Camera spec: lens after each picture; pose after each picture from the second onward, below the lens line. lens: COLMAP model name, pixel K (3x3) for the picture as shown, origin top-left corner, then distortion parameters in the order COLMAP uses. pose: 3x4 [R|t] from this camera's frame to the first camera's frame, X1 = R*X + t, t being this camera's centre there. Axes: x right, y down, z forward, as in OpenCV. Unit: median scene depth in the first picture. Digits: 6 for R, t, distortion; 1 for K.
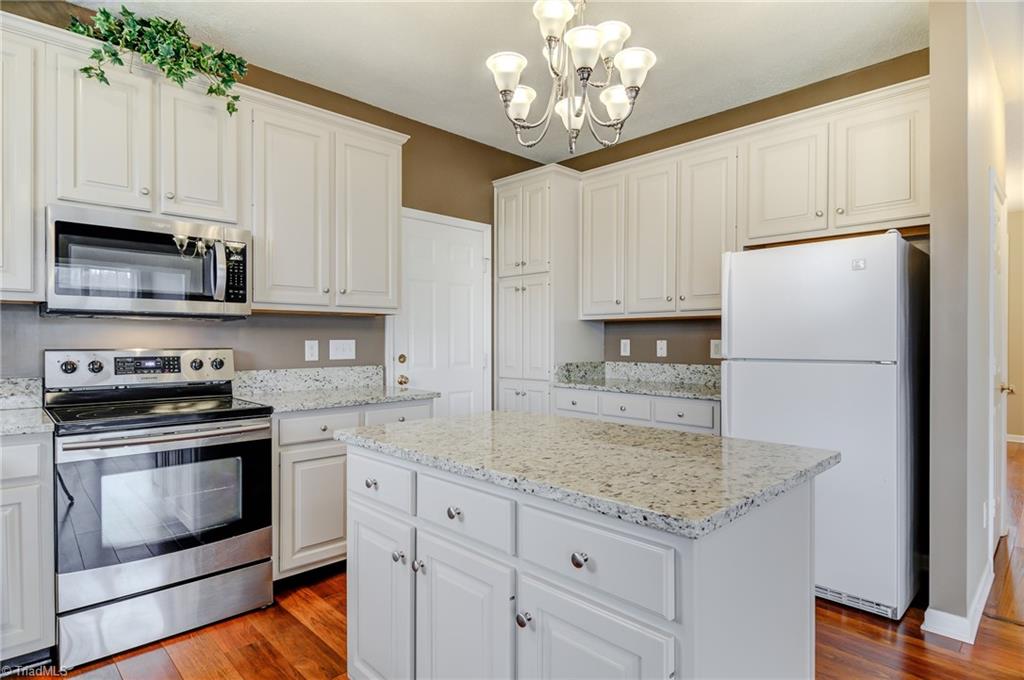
lens RADIAL K [[537.9, 0, 509.9], [0, 537.9, 343.8], [0, 0, 1]] dist [0.000094, -0.004196]
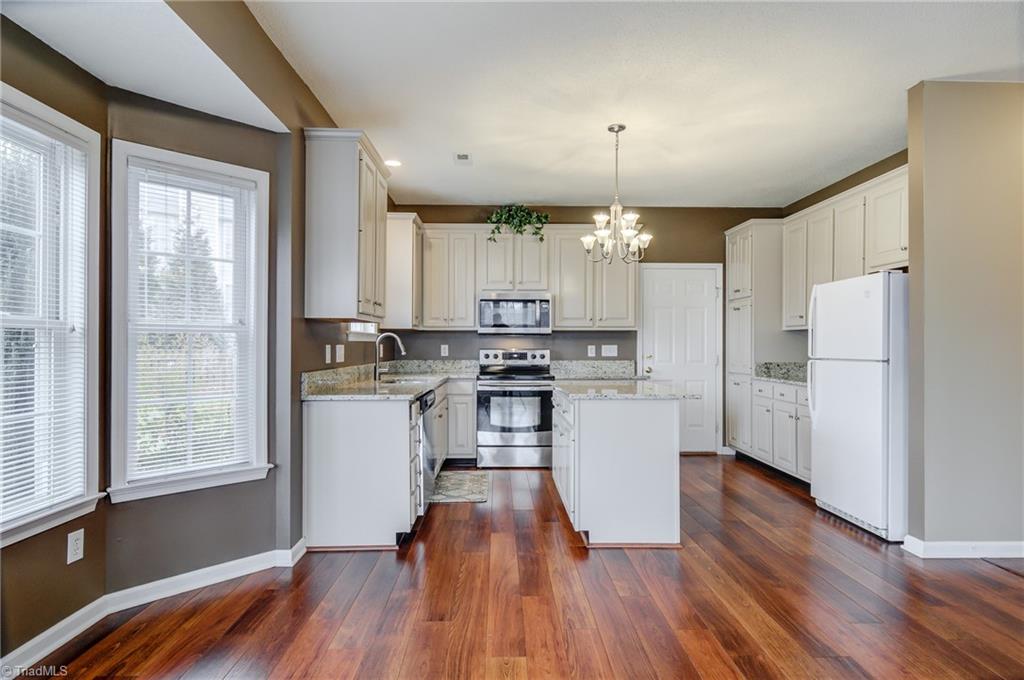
lens RADIAL K [[547.1, 0, 511.8], [0, 547.1, 343.9], [0, 0, 1]] dist [0.000868, -0.001673]
pose [[0.731538, -0.000088, -0.681800, 0.928704], [-0.006628, 0.999952, -0.007241, 0.004902], [0.681768, 0.009816, 0.731503, -0.722297]]
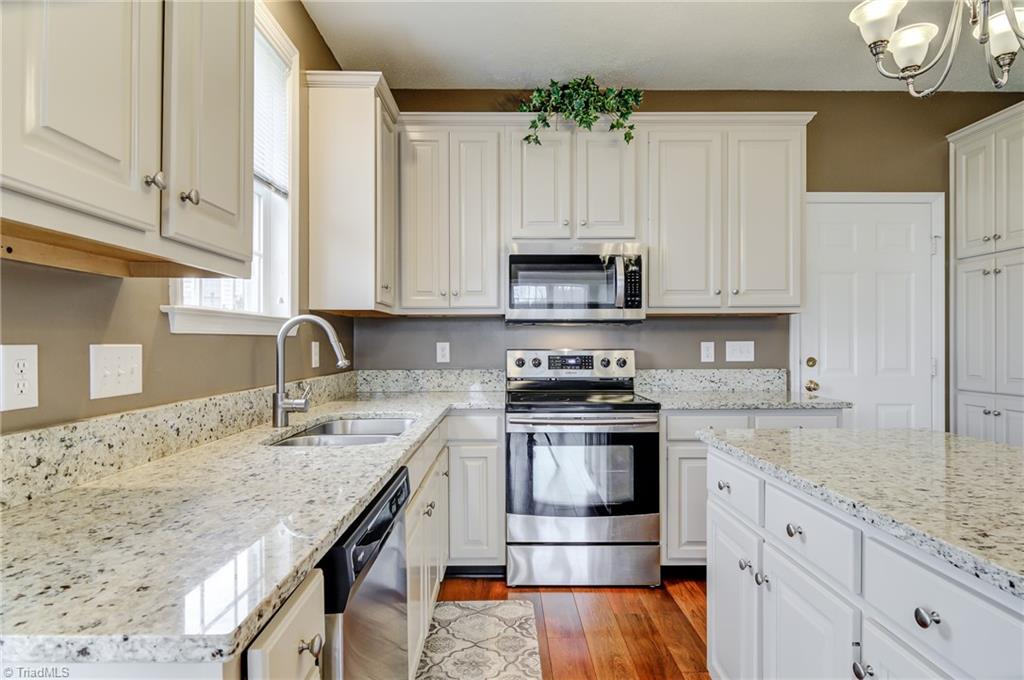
lens RADIAL K [[547.1, 0, 511.8], [0, 547.1, 343.9], [0, 0, 1]] dist [0.000868, -0.001673]
pose [[0.723897, -0.000055, -0.689908, 0.100910], [-0.001696, 0.999997, -0.001858, -0.000195], [0.689906, 0.002515, 0.723895, -0.002600]]
